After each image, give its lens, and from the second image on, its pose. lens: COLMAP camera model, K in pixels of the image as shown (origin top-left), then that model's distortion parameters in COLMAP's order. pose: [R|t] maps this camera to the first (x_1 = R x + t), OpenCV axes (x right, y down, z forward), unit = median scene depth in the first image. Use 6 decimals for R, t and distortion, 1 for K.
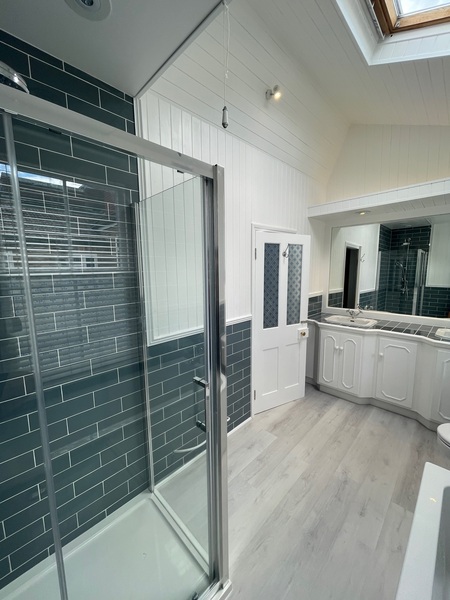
lens RADIAL K [[243.0, 0, 224.4], [0, 243.0, 300.3], [0, 0, 1]] dist [-0.000621, -0.000319]
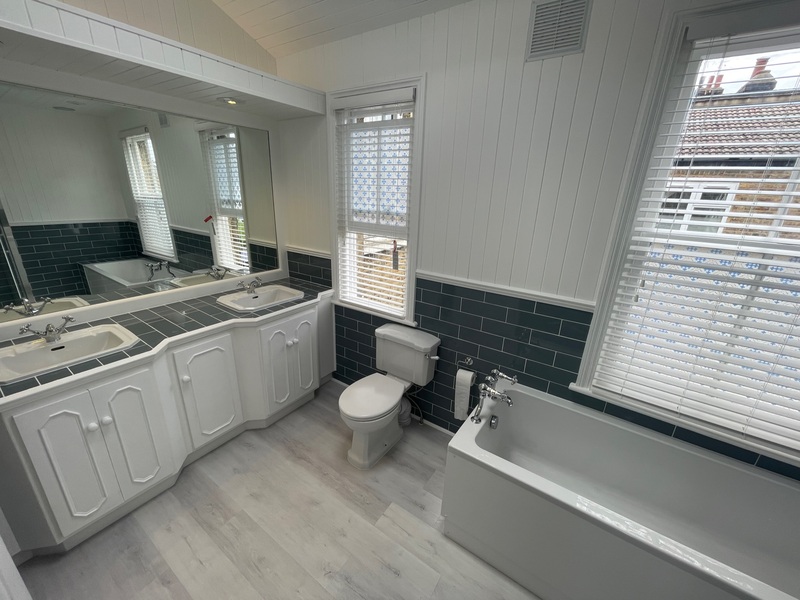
lens RADIAL K [[324.0, 0, 399.1], [0, 324.0, 299.3], [0, 0, 1]] dist [-0.000621, -0.000319]
pose [[-0.181039, -0.313228, 0.932262, -0.057566], [0.097818, 0.937491, 0.333980, -0.144990], [-0.978599, 0.151656, -0.139083, 0.656484]]
